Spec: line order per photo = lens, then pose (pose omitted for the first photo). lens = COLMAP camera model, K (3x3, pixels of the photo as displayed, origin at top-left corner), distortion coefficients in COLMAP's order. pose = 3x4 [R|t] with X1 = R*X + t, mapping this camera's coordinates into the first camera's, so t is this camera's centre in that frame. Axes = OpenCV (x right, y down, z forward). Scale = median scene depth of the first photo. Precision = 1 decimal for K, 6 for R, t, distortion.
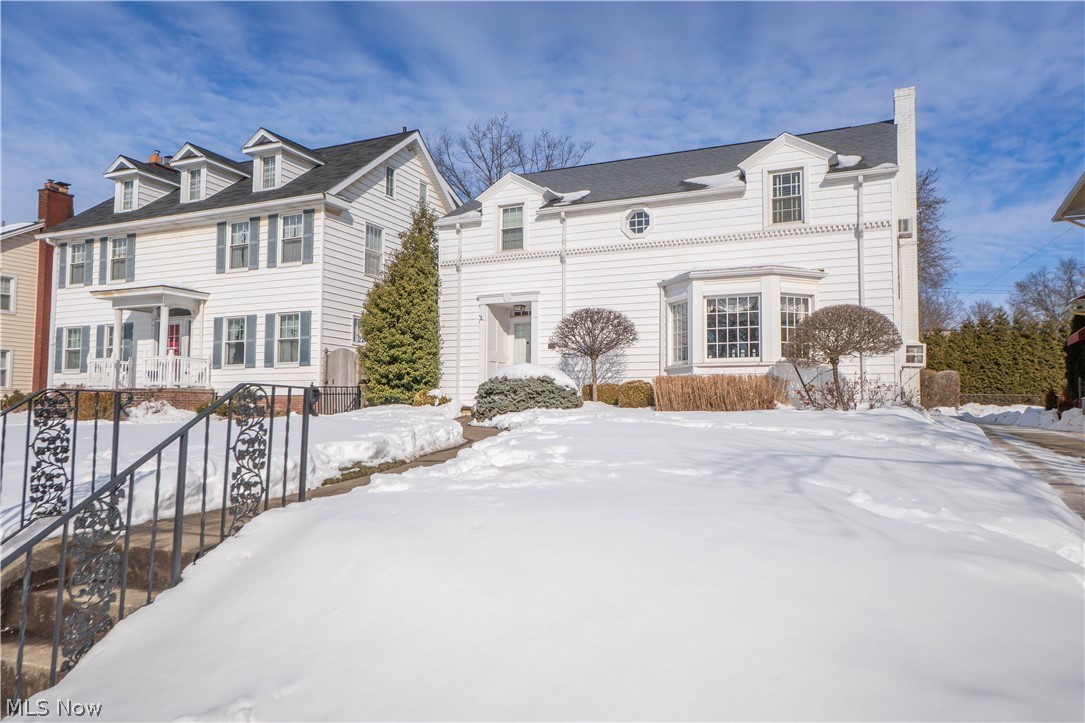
lens RADIAL K [[776.2, 0, 541.6], [0, 776.2, 363.5], [0, 0, 1]] dist [-0.021060, 0.016866]
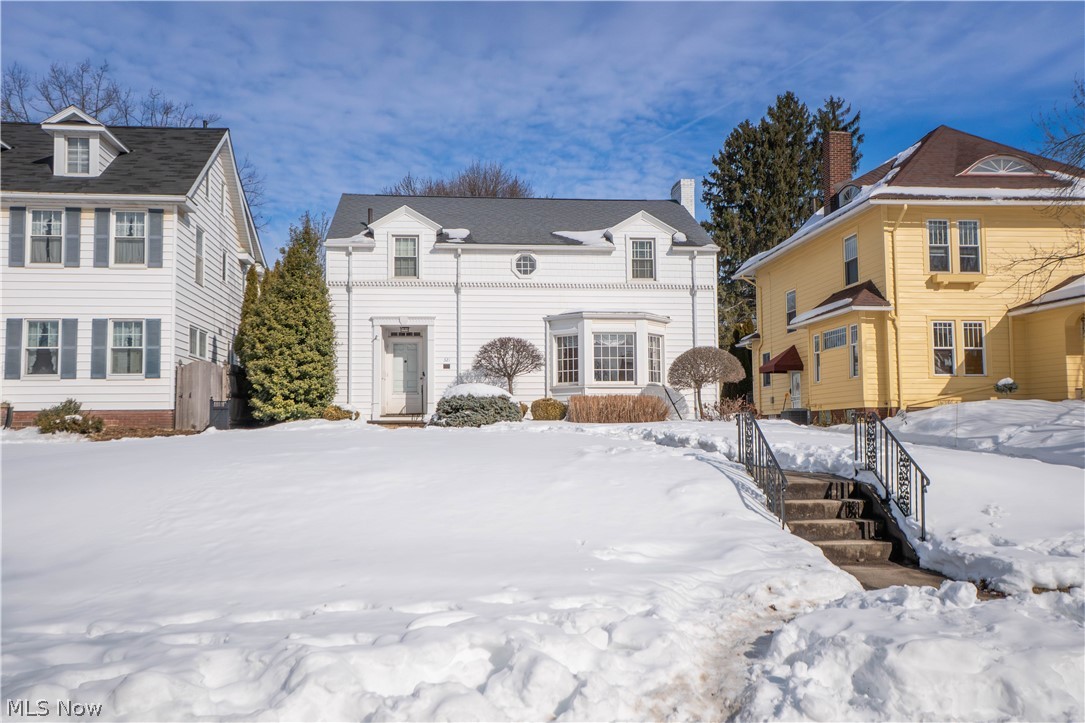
lens RADIAL K [[874.5, 0, 563.3], [0, 874.5, 355.0], [0, 0, 1]] dist [-0.014106, 0.000200]
pose [[0.846886, 0.031097, 0.530865, -0.513004], [-0.022192, 0.999486, -0.023144, -0.013042], [-0.531312, 0.007819, 0.847140, -0.163990]]
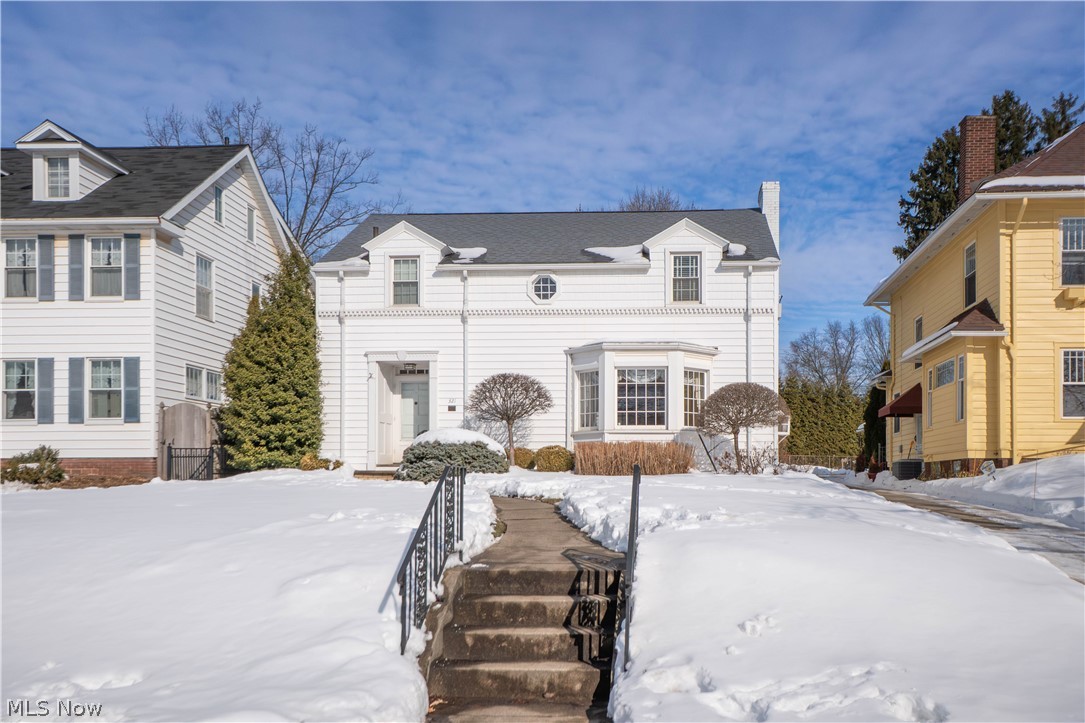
lens RADIAL K [[914.7, 0, 647.1], [0, 914.7, 464.7], [0, 0, 1]] dist [-0.003144, 0.000637]
pose [[0.918387, -0.000794, 0.395683, -0.213725], [-0.020323, 0.998583, 0.049174, -0.013320], [-0.395161, -0.053202, 0.917070, -0.150650]]
